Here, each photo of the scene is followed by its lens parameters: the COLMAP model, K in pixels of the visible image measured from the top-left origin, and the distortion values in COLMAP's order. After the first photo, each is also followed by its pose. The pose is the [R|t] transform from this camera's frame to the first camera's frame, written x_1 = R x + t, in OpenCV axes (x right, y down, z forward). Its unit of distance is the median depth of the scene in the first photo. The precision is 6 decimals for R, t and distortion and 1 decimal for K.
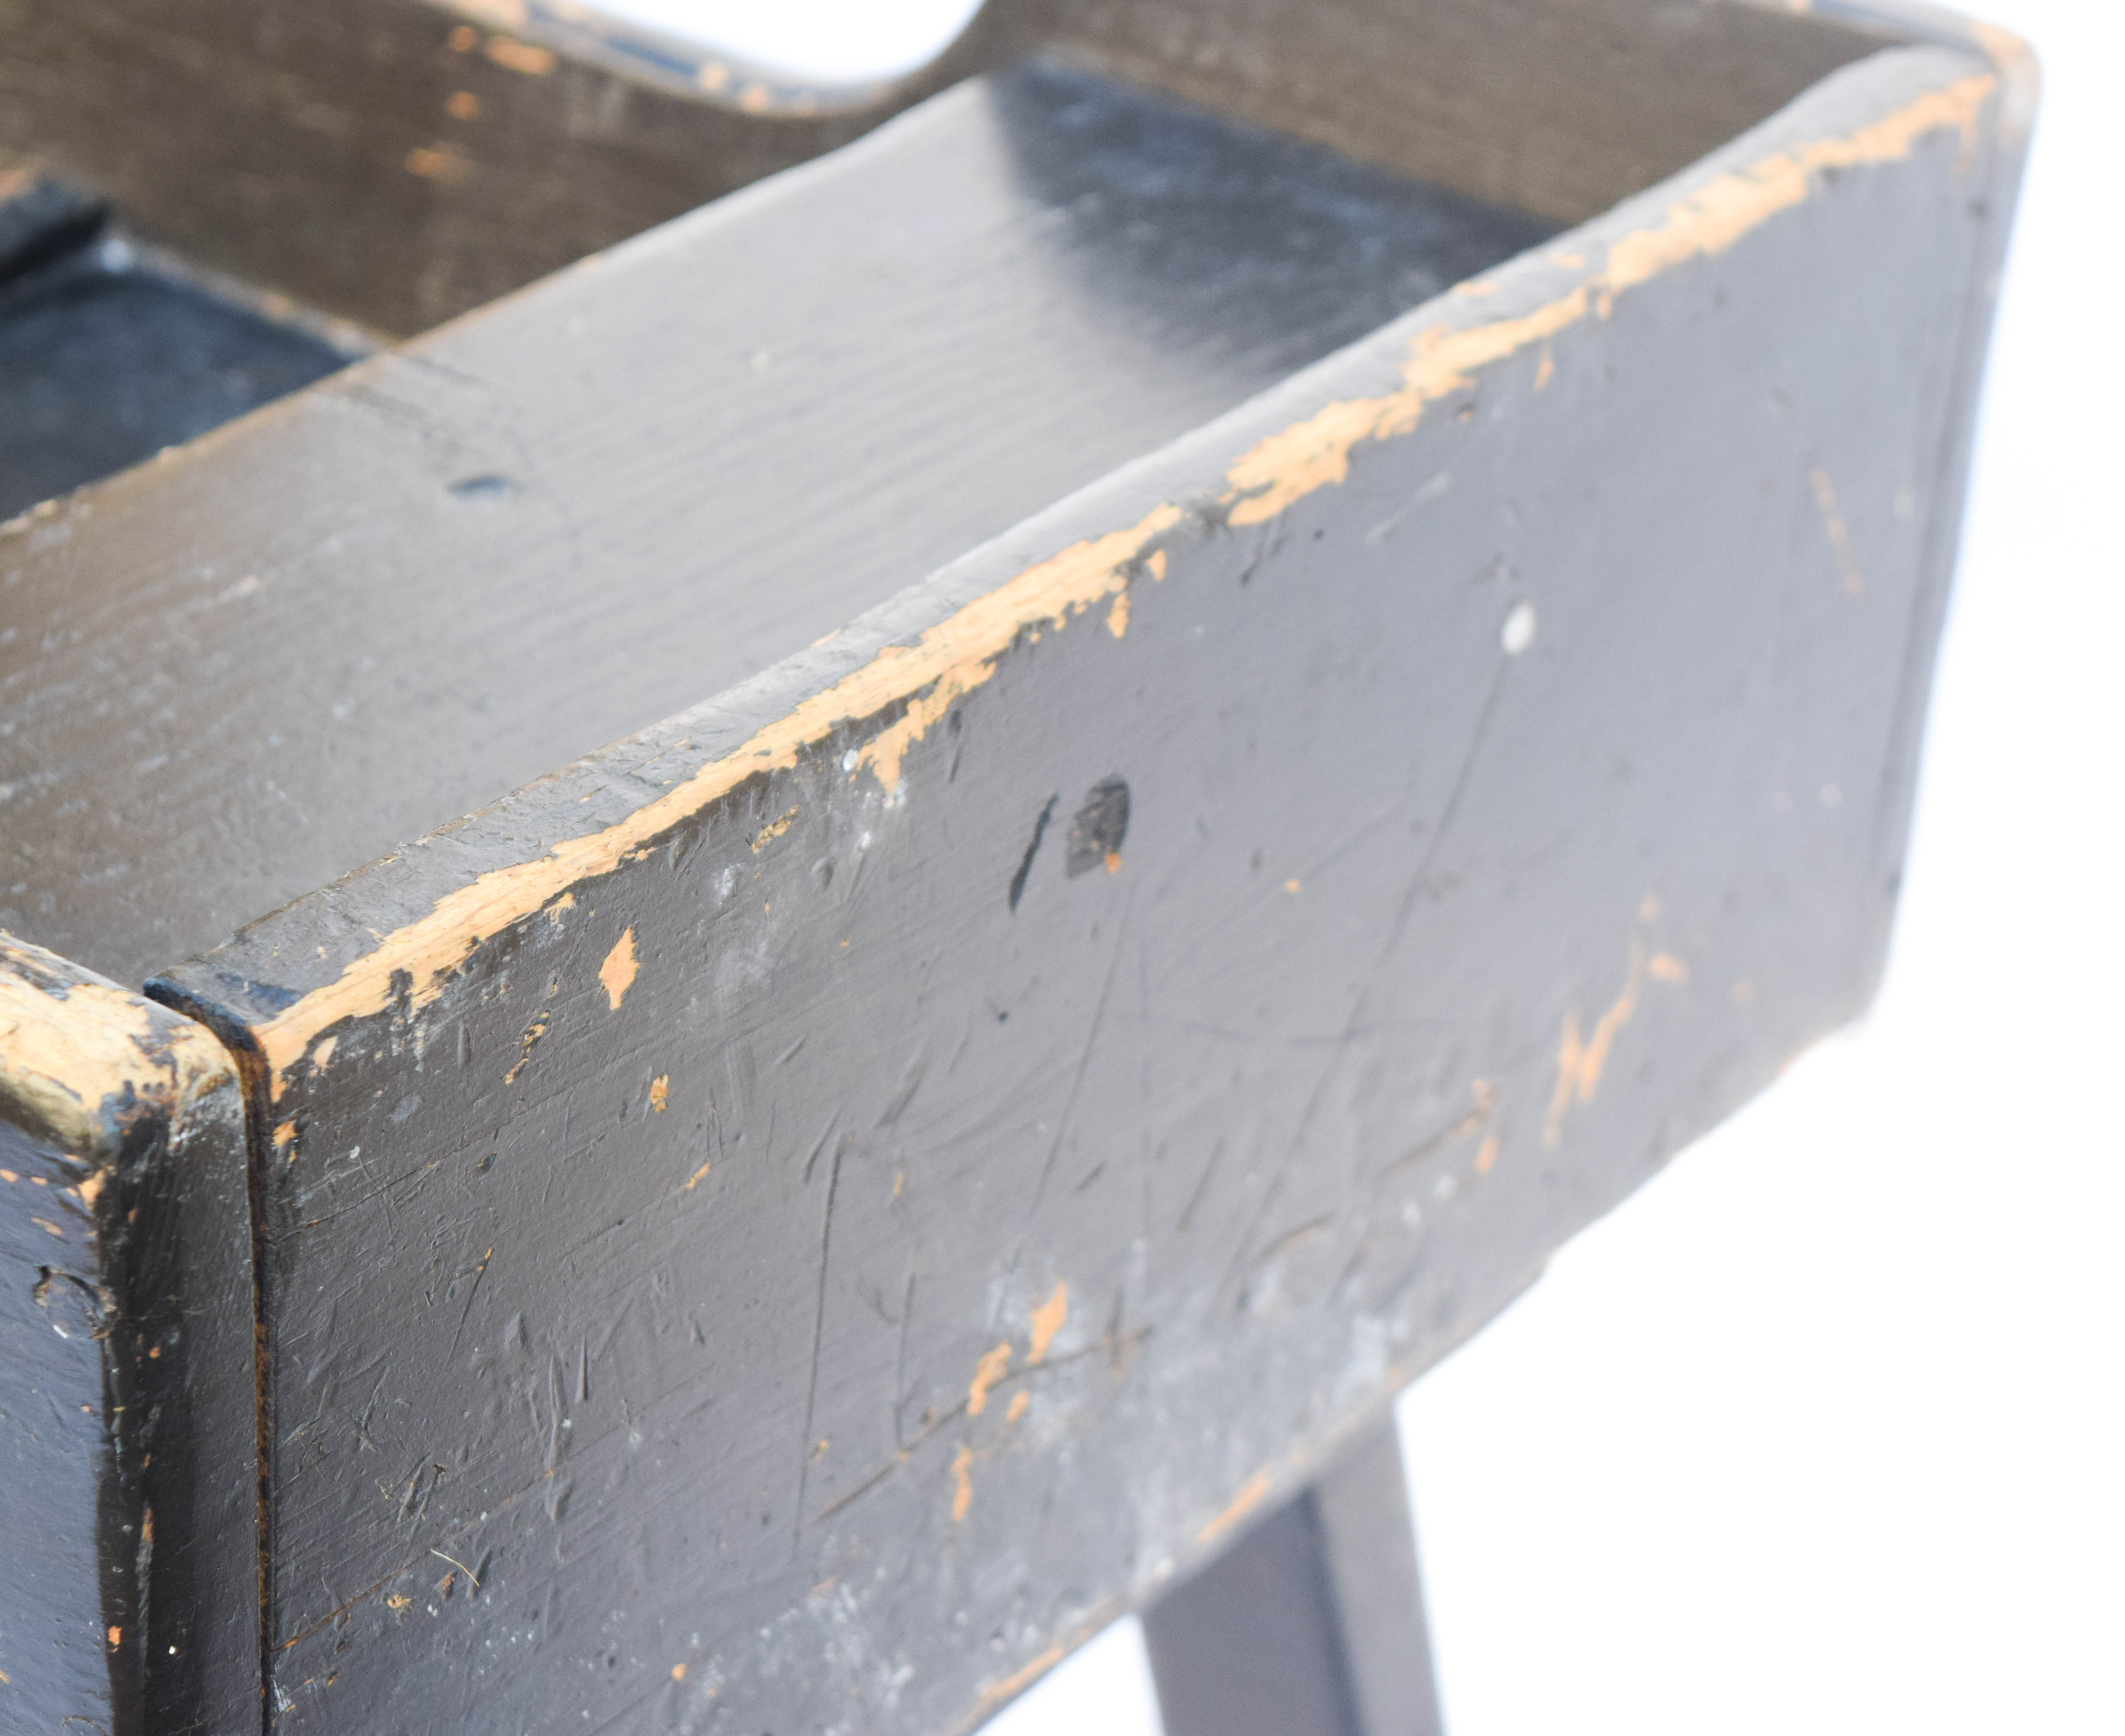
lens RADIAL K [[5865.7, 0, 1274.7], [0, 5865.7, 840.6], [0, 0, 1]] dist [-0.057194, 0.000000]
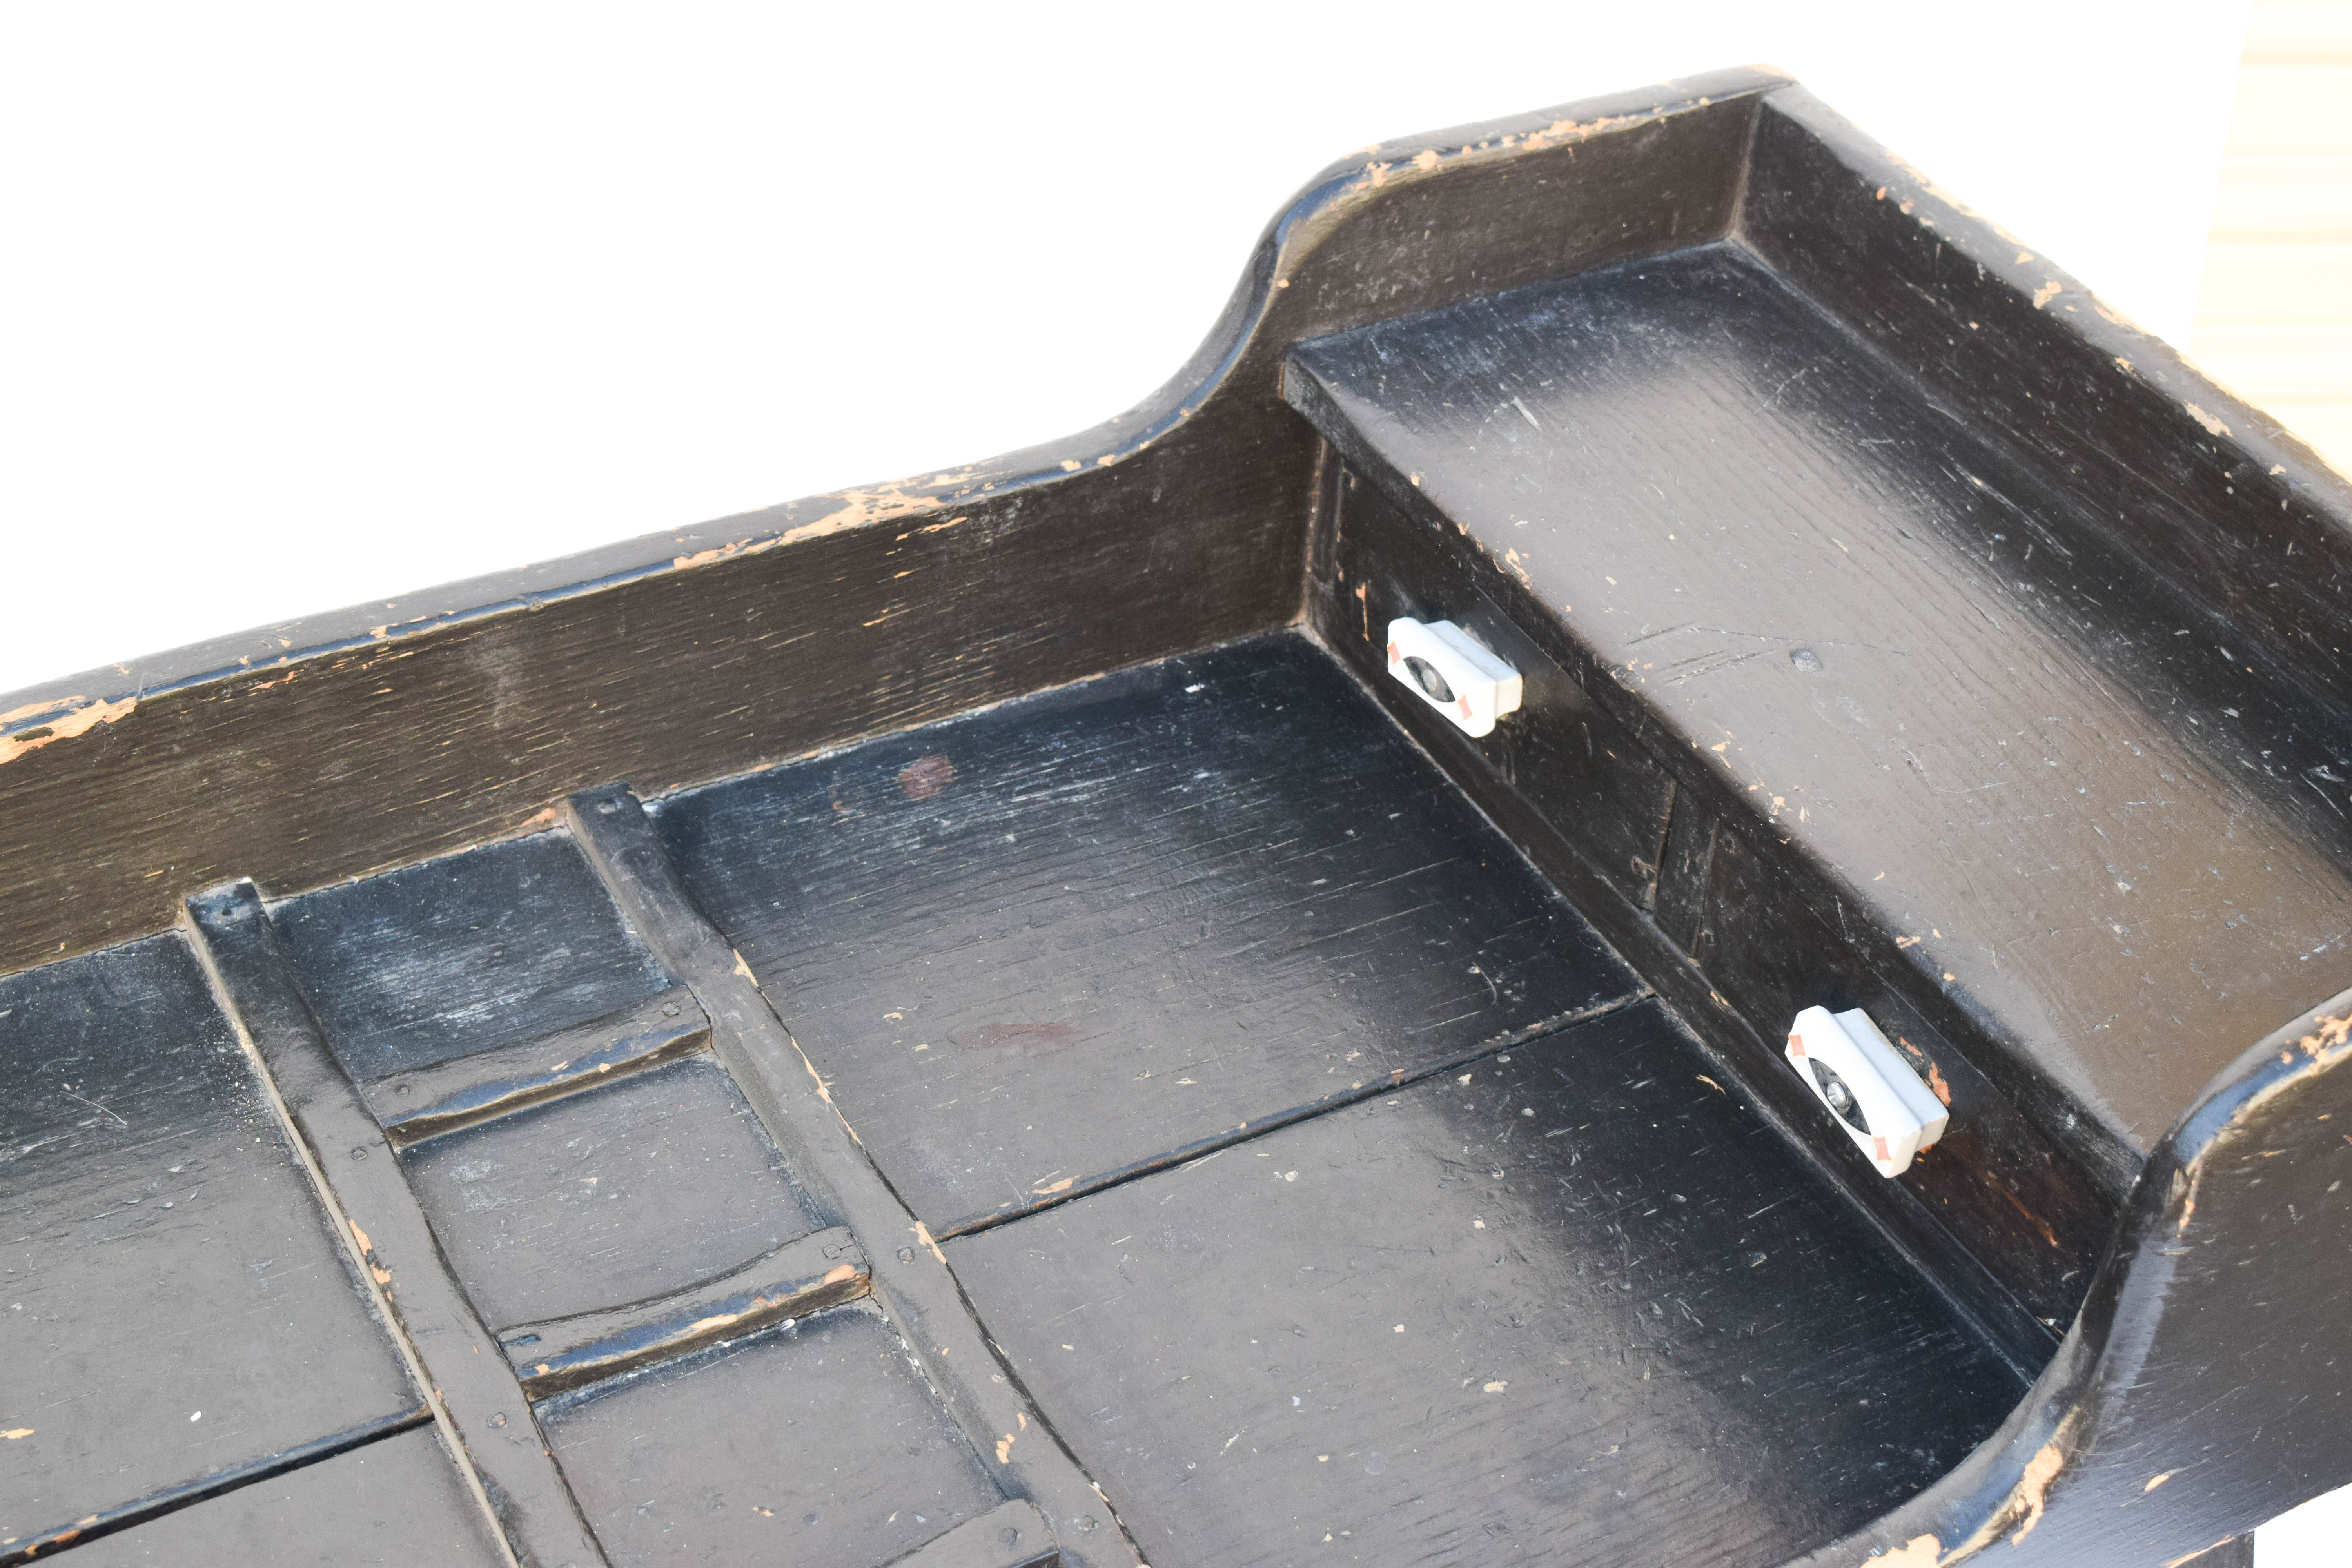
lens RADIAL K [[3544.1, 0, 1182.3], [0, 3544.1, 785.1], [0, 0, 1]] dist [-0.039037, 0.000000]
pose [[0.457931, -0.591575, 0.663579, -1.090444], [0.415366, 0.802336, 0.428635, -0.648141], [-0.785983, 0.079343, 0.613135, 0.525503]]
